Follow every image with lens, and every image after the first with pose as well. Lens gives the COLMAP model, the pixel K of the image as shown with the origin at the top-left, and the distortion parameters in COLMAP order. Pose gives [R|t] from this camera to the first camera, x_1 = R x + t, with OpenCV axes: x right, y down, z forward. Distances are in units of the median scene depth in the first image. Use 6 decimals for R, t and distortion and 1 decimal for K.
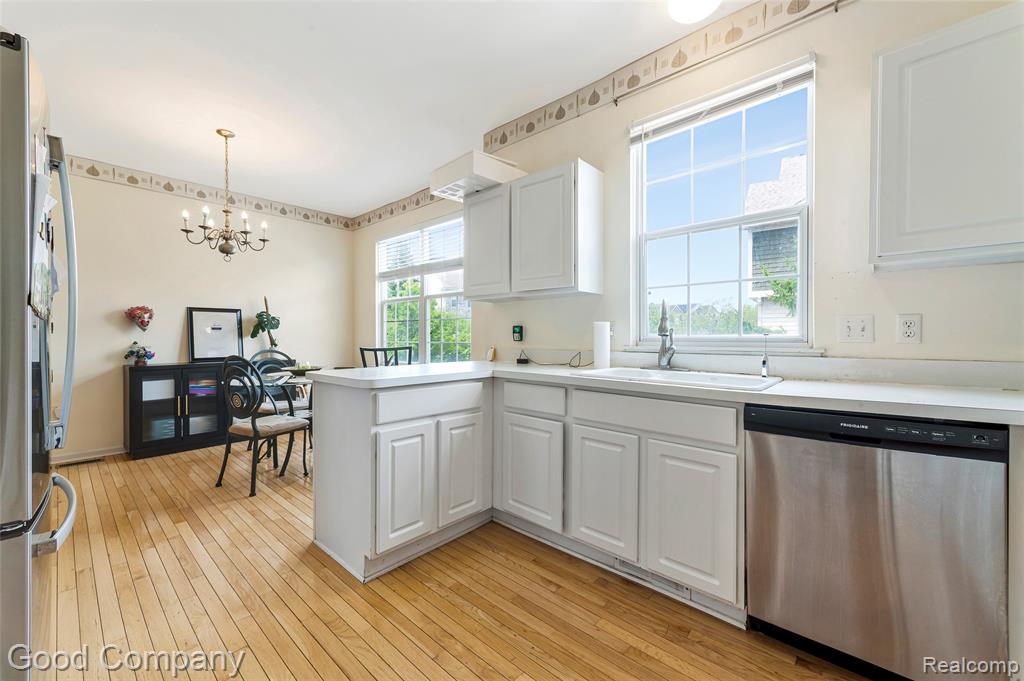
lens RADIAL K [[404.4, 0, 528.7], [0, 404.4, 339.5], [0, 0, 1]] dist [0.000411, 0.000035]
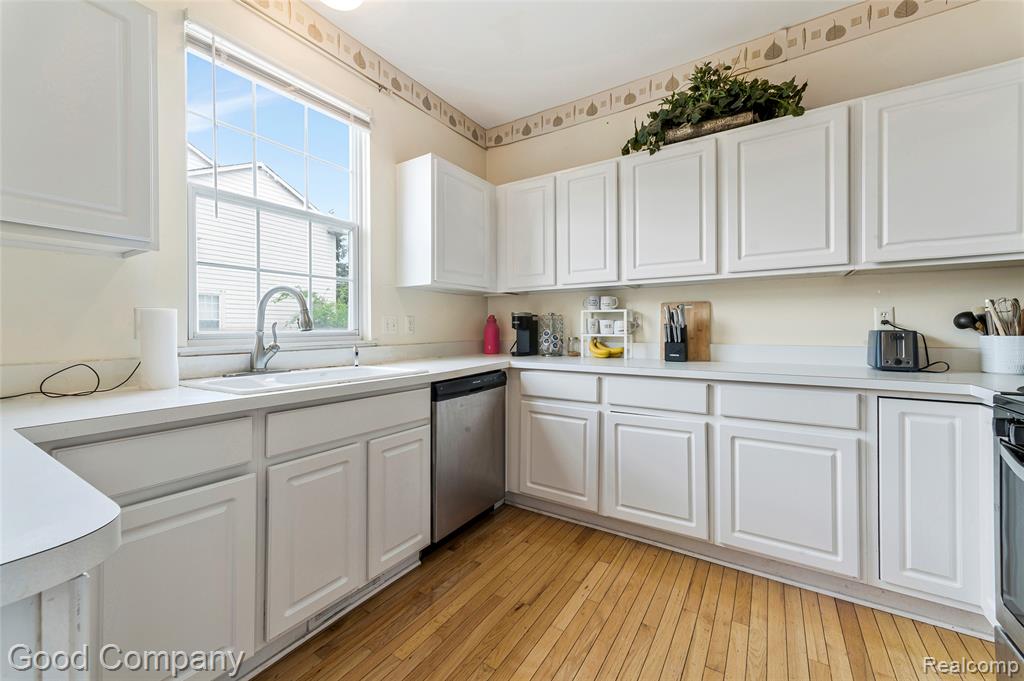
lens RADIAL K [[403.7, 0, 501.2], [0, 403.7, 329.6], [0, 0, 1]] dist [0.000847, 0.000110]
pose [[-0.131981, -0.001112, 0.991252, -0.602739], [0.010036, 0.999947, 0.002458, -0.009530], [-0.991201, 0.010272, -0.131963, 0.737821]]
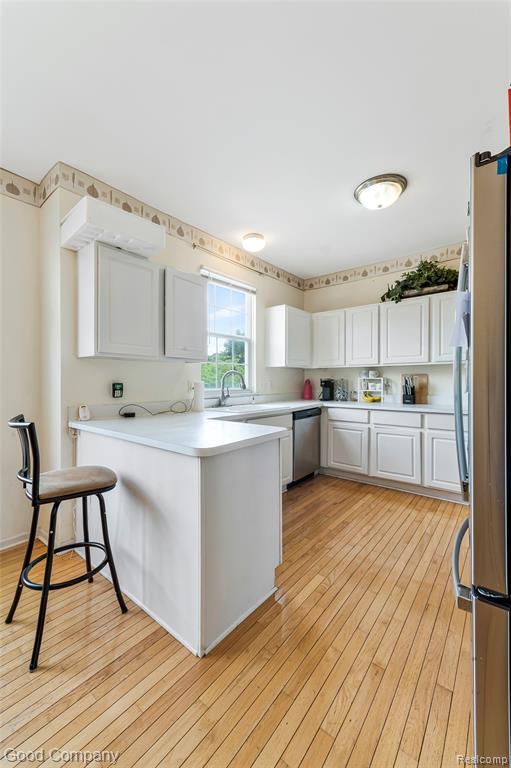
lens RADIAL K [[298.1, 0, 237.9], [0, 298.1, 386.0], [0, 0, 1]] dist [0.001913, 0.000057]
pose [[0.019198, -0.018541, 0.999644, -1.296175], [0.010774, 0.999774, 0.018337, -0.059997], [-0.999758, 0.010418, 0.019393, 1.056937]]
